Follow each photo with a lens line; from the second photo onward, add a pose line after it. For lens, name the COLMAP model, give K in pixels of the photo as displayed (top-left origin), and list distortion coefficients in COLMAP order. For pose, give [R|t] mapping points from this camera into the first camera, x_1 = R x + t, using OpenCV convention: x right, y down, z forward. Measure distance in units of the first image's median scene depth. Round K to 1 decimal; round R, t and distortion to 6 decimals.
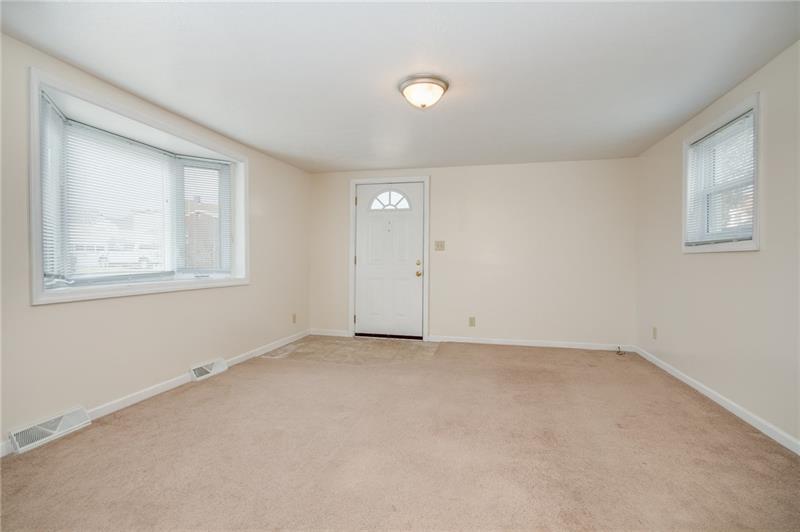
lens RADIAL K [[370.2, 0, 400.0], [0, 370.2, 266.0], [0, 0, 1]] dist [-0.000896, -0.000321]
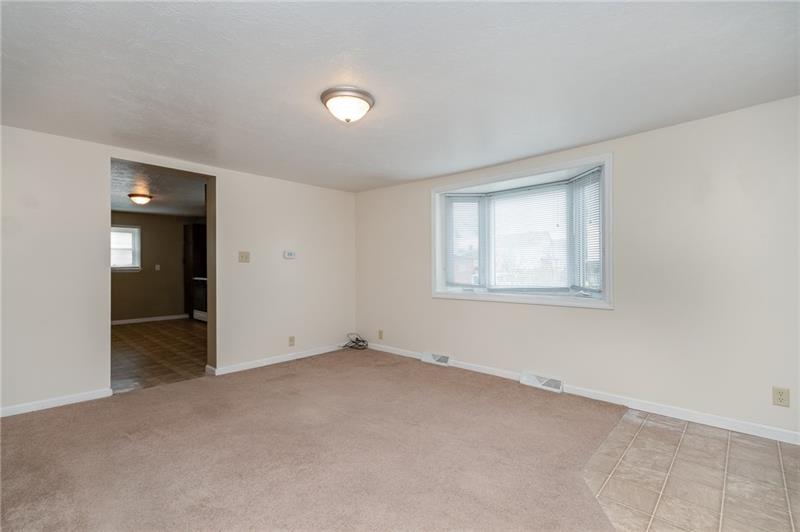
lens RADIAL K [[370.2, 0, 400.0], [0, 370.2, 266.0], [0, 0, 1]] dist [-0.000896, -0.000321]
pose [[-0.485810, -0.009601, -0.874012, 0.517936], [-0.013517, 0.999903, -0.003471, -0.036023], [0.873960, 0.010128, -0.485893, 0.994893]]
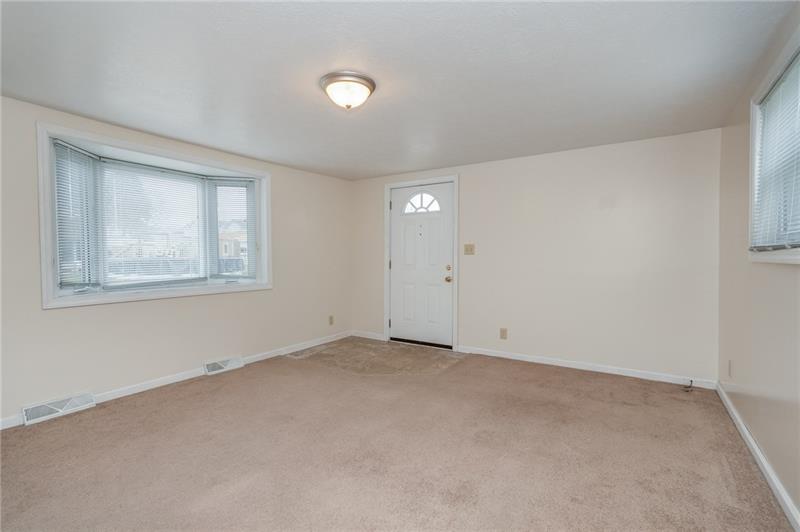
lens RADIAL K [[360.8, 0, 400.0], [0, 360.8, 266.0], [0, 0, 1]] dist [0.000863, -0.000003]
pose [[0.945840, 0.001202, -0.324632, 0.297568], [0.001707, 0.999961, 0.008677, -0.027256], [0.324629, -0.008761, 0.945801, 0.116428]]
